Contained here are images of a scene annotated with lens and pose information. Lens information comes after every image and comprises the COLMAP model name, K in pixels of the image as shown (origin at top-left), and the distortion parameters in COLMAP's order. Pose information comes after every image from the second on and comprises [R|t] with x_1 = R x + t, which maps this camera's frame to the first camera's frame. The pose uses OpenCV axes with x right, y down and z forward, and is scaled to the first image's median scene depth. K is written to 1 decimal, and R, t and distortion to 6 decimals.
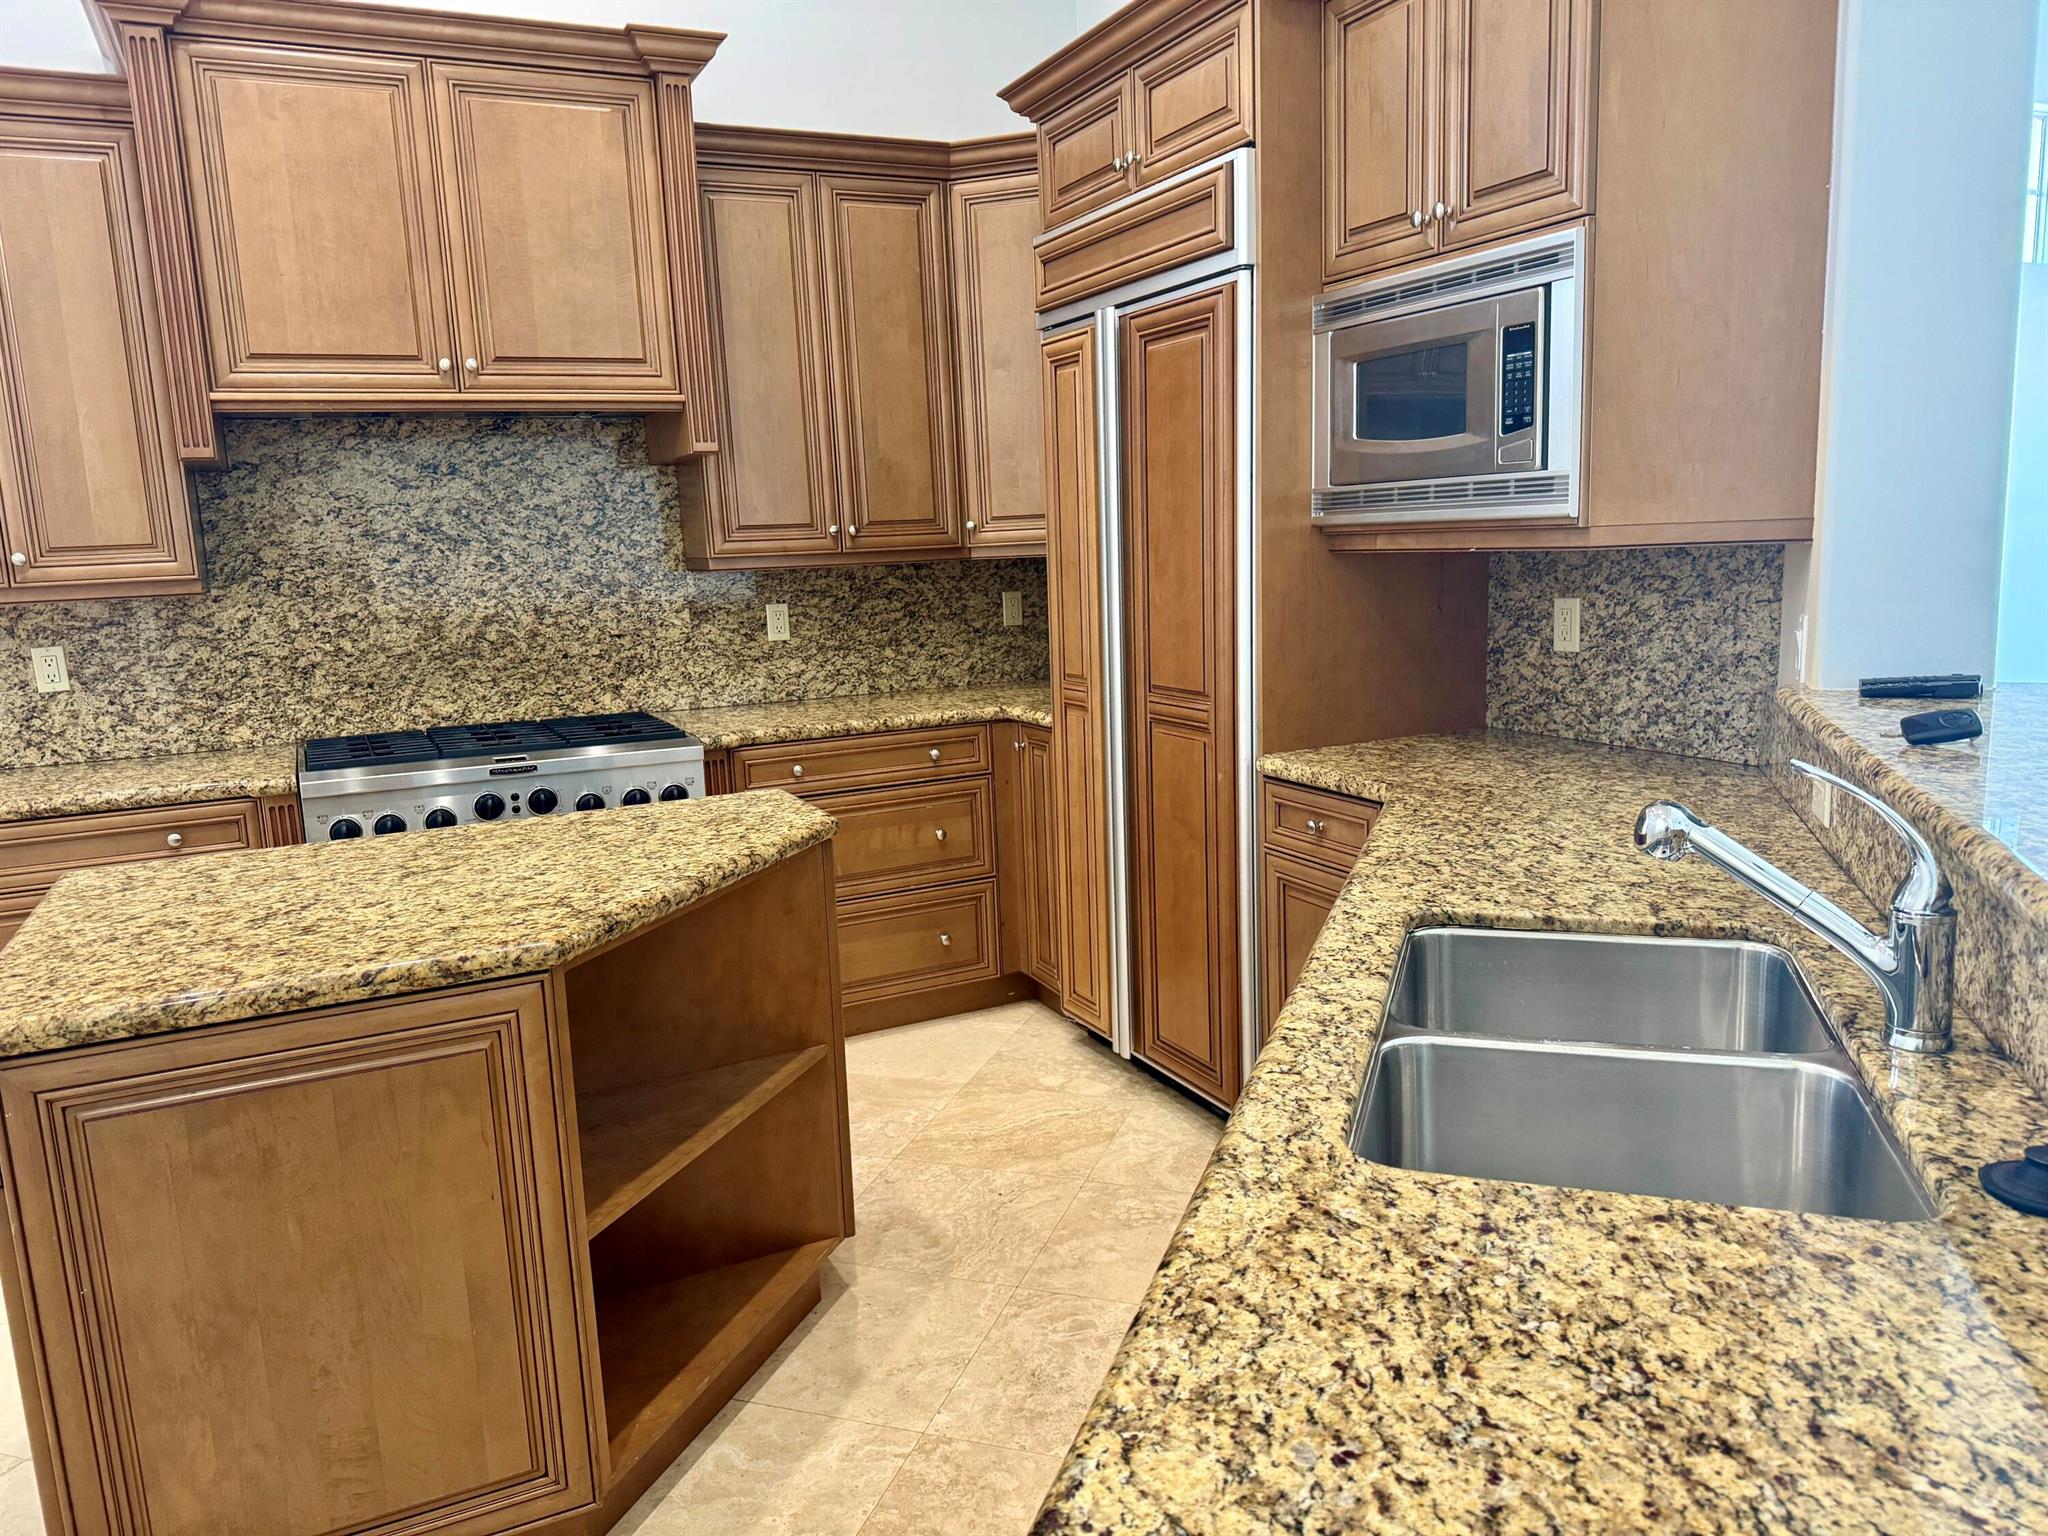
lens RADIAL K [[1471.5, 0, 1042.3], [0, 1471.5, 781.4], [0, 0, 1]] dist [0.011134, -0.029710]
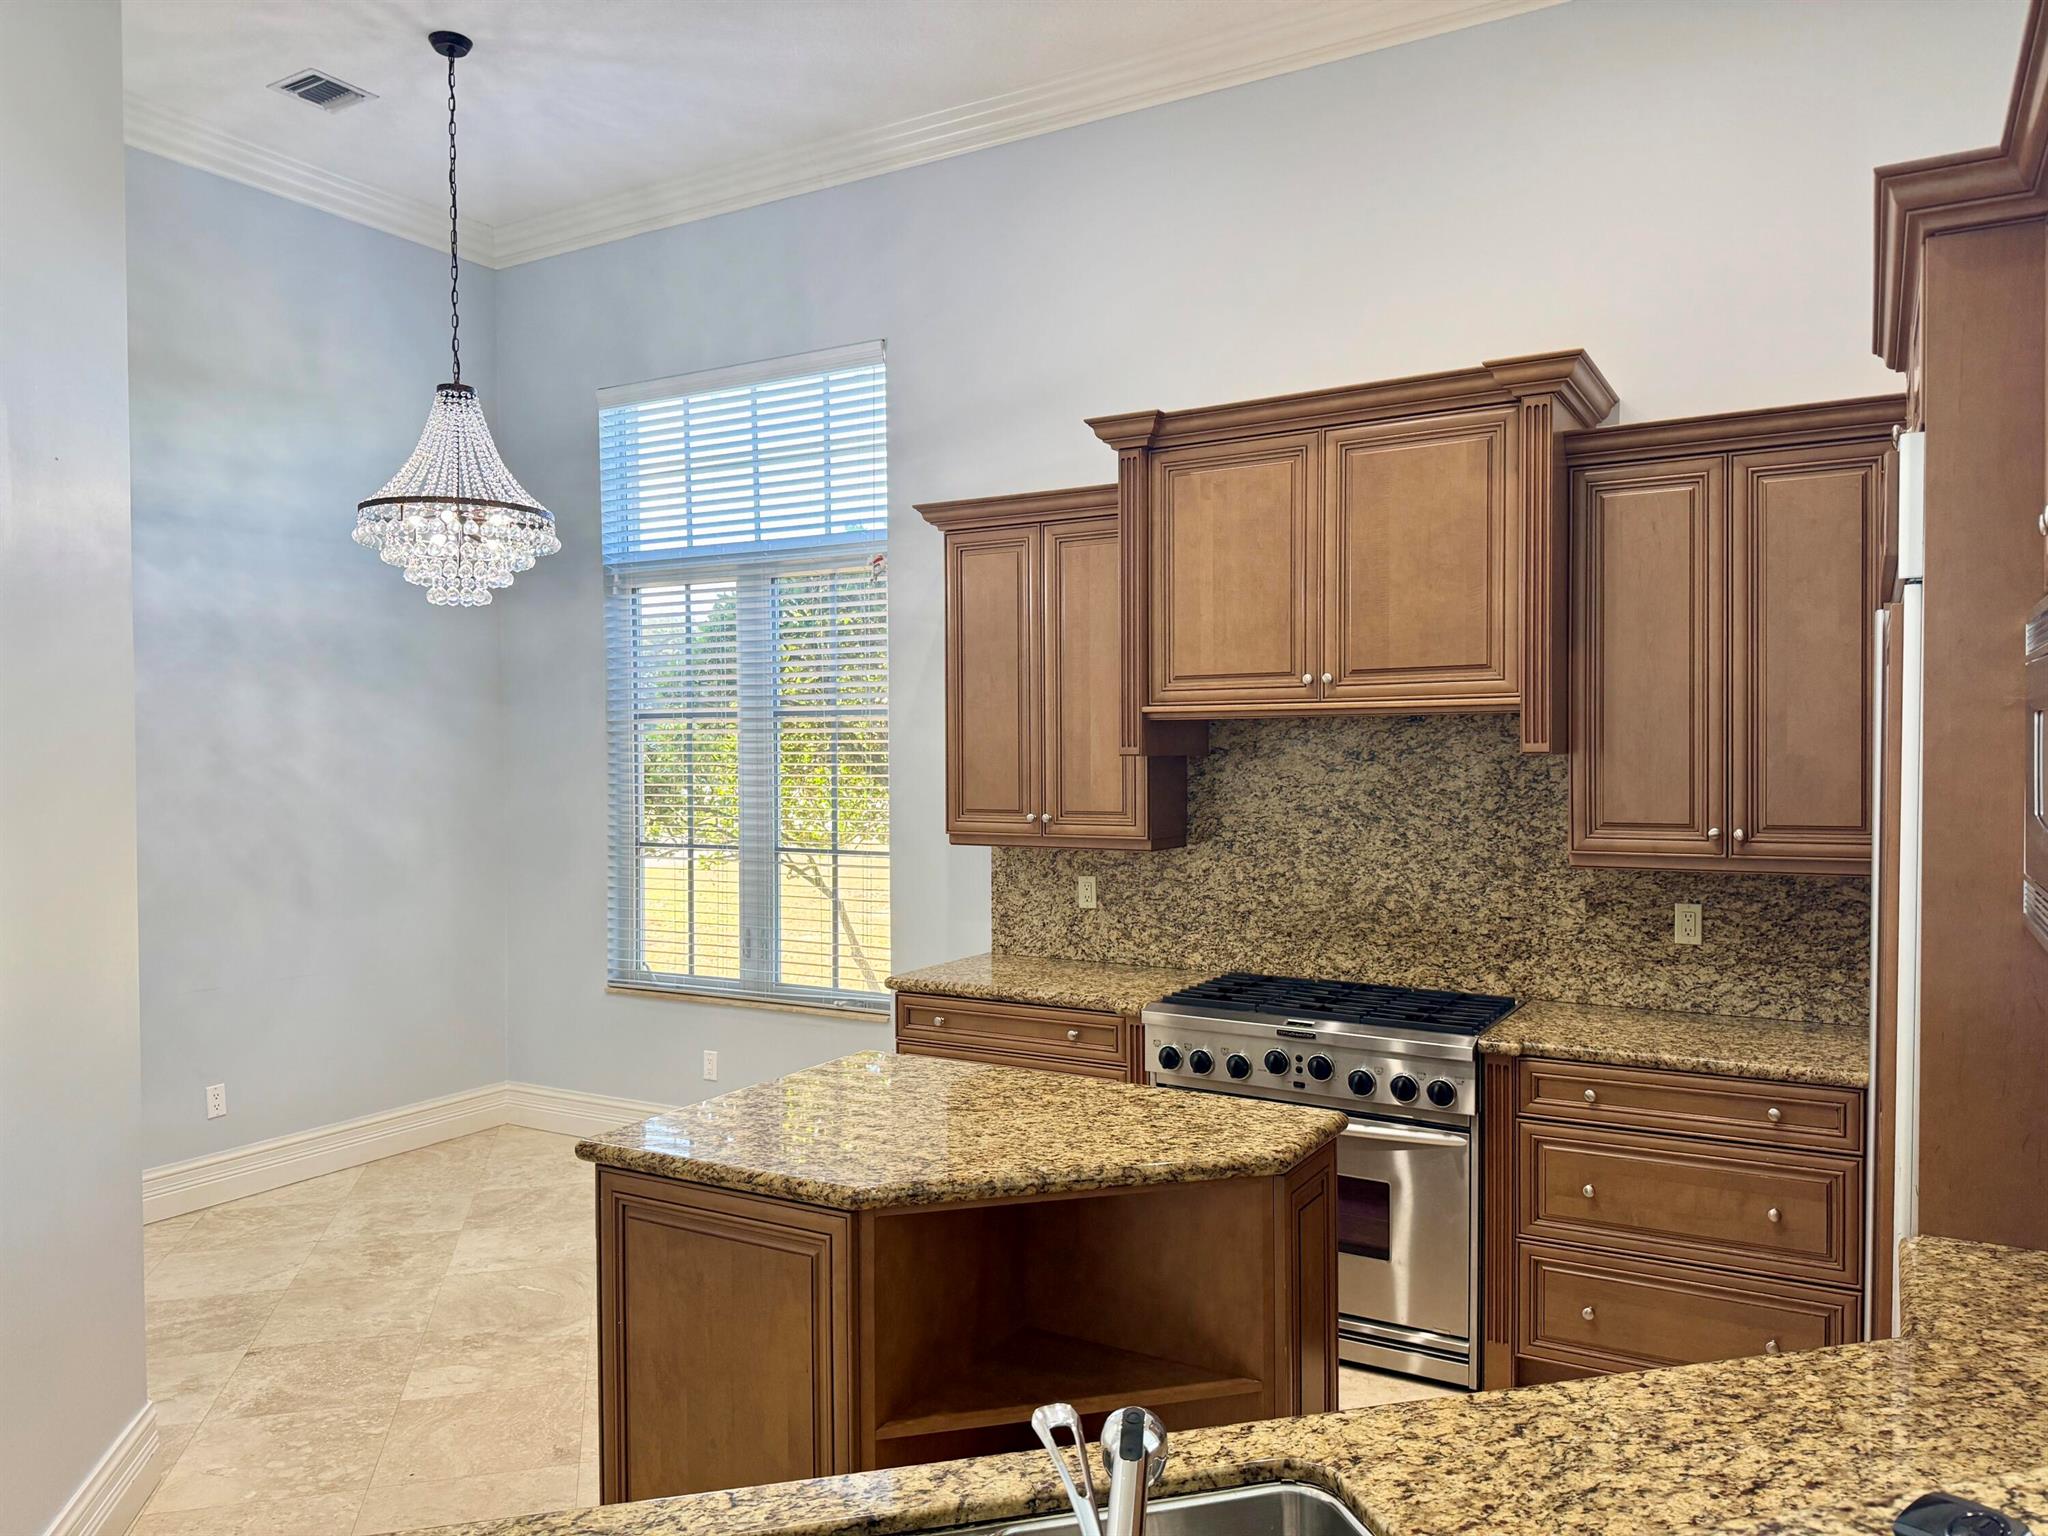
lens RADIAL K [[1437.9, 0, 996.0], [0, 1437.9, 774.0], [0, 0, 1]] dist [0.103725, -0.186910]
pose [[0.536058, 0.050840, -0.842649, 0.401766], [-0.157089, 0.986758, -0.040398, -0.112483], [0.829437, 0.154027, 0.536945, 0.170743]]
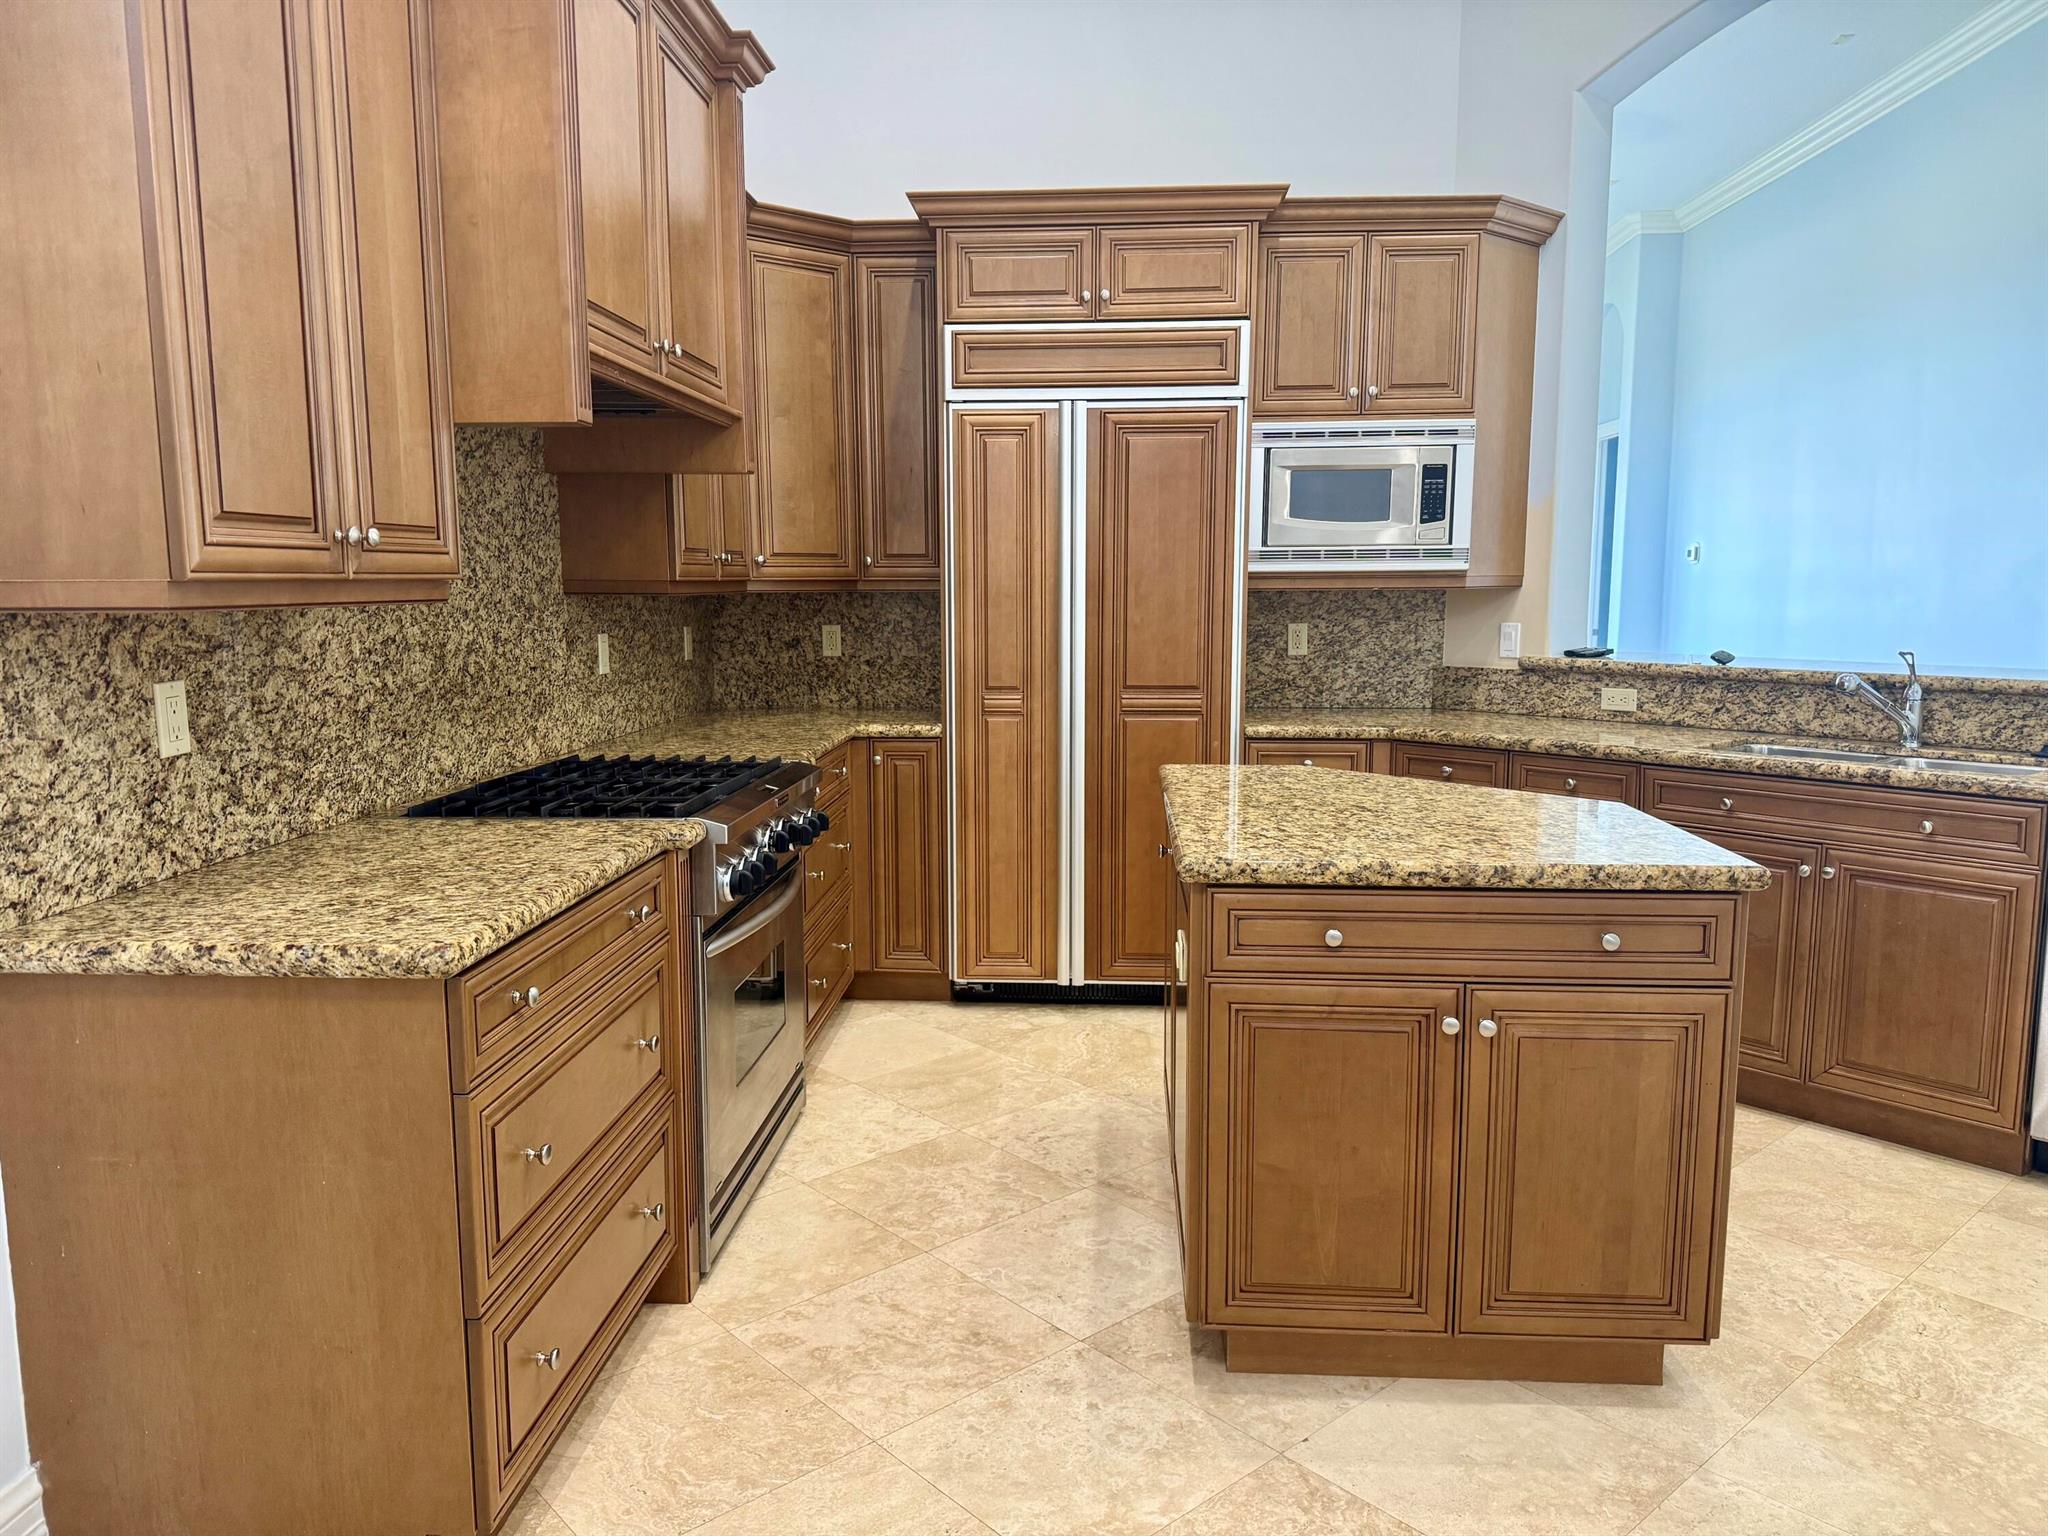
lens RADIAL K [[1428.5, 0, 1024.0], [0, 1428.5, 768.0], [0, 0, 1]] dist [0.160115, -0.266537]
pose [[0.494500, -0.074645, 0.865967, -0.976684], [0.129261, 0.991542, 0.011656, -0.016859], [-0.859512, 0.106172, 0.499966, 0.379576]]
